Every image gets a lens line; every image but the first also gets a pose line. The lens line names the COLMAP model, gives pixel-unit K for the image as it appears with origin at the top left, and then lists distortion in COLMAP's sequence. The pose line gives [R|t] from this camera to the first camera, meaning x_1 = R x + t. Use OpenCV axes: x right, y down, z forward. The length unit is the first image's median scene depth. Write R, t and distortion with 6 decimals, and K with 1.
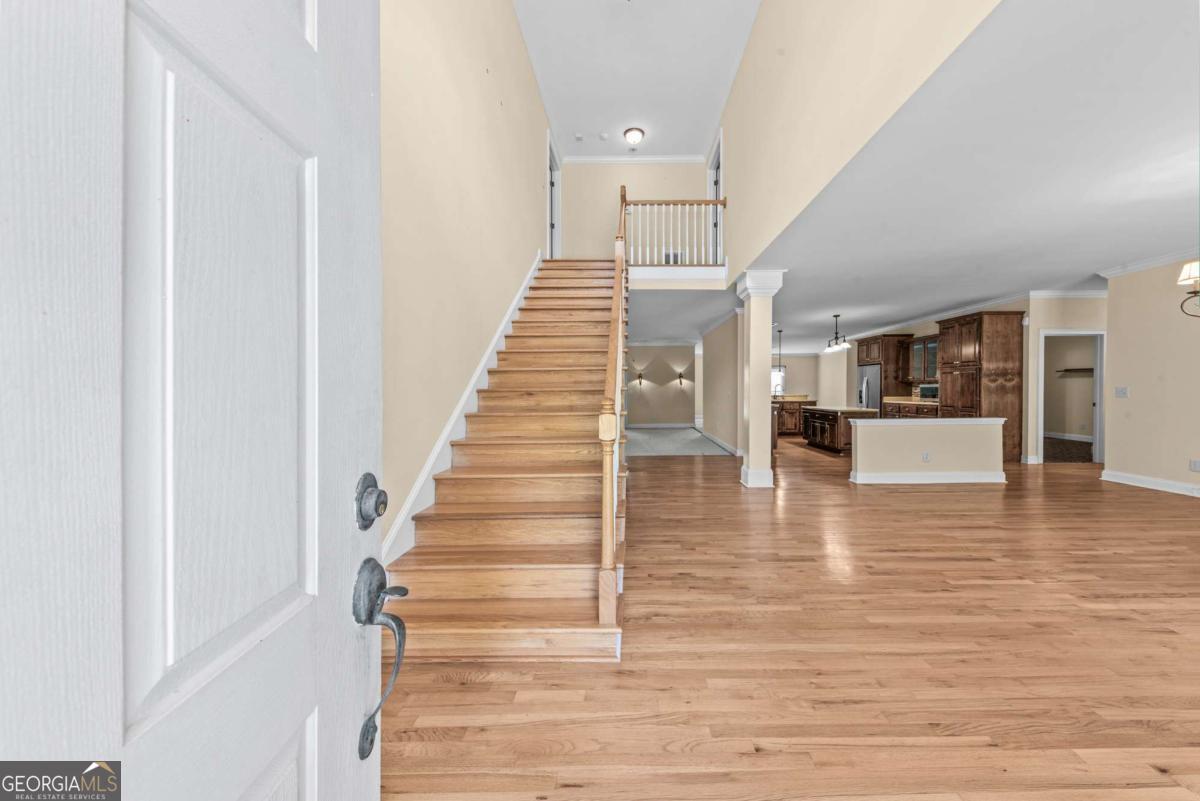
lens RADIAL K [[418.6, 0, 636.7], [0, 418.6, 390.0], [0, 0, 1]] dist [0.001451, -0.000667]
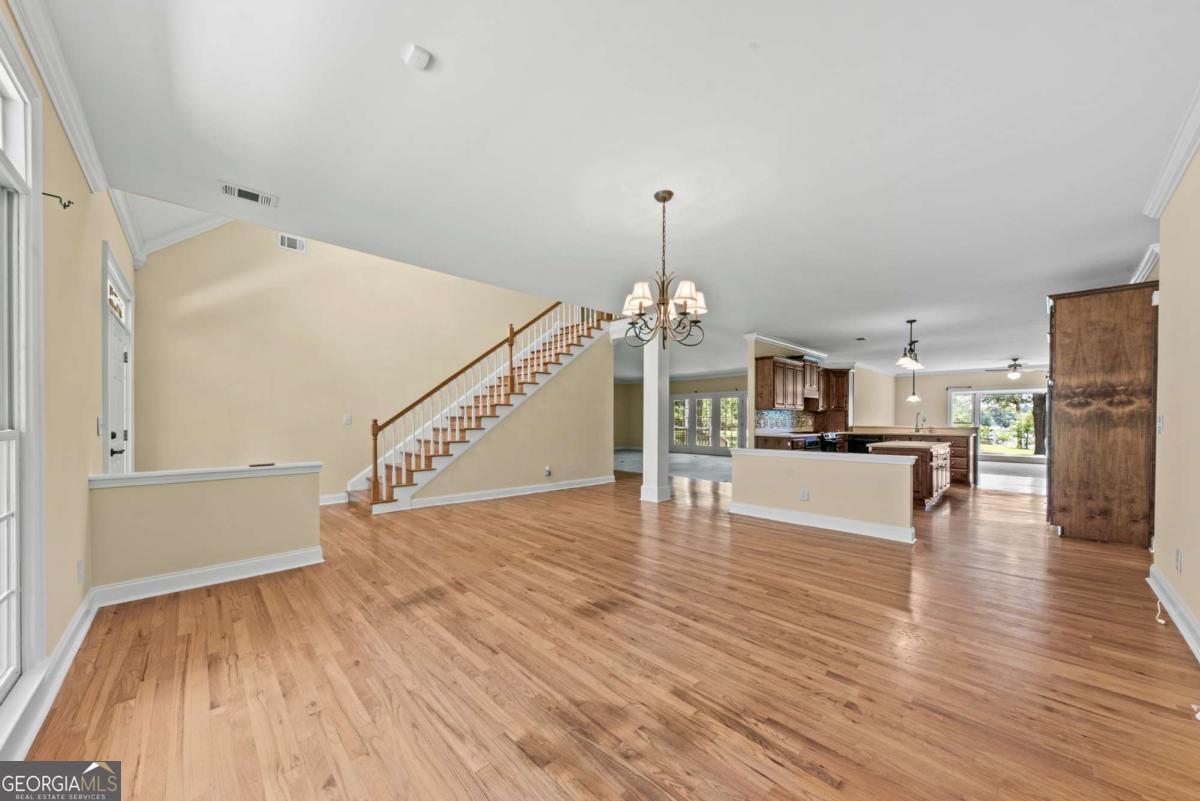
lens RADIAL K [[418.6, 0, 574.4], [0, 418.6, 424.1], [0, 0, 1]] dist [0.001451, -0.000667]
pose [[0.671404, 0.015277, -0.740934, 1.072537], [-0.006269, 0.999869, 0.014934, 0.001489], [0.741065, -0.005382, 0.671412, 0.053297]]
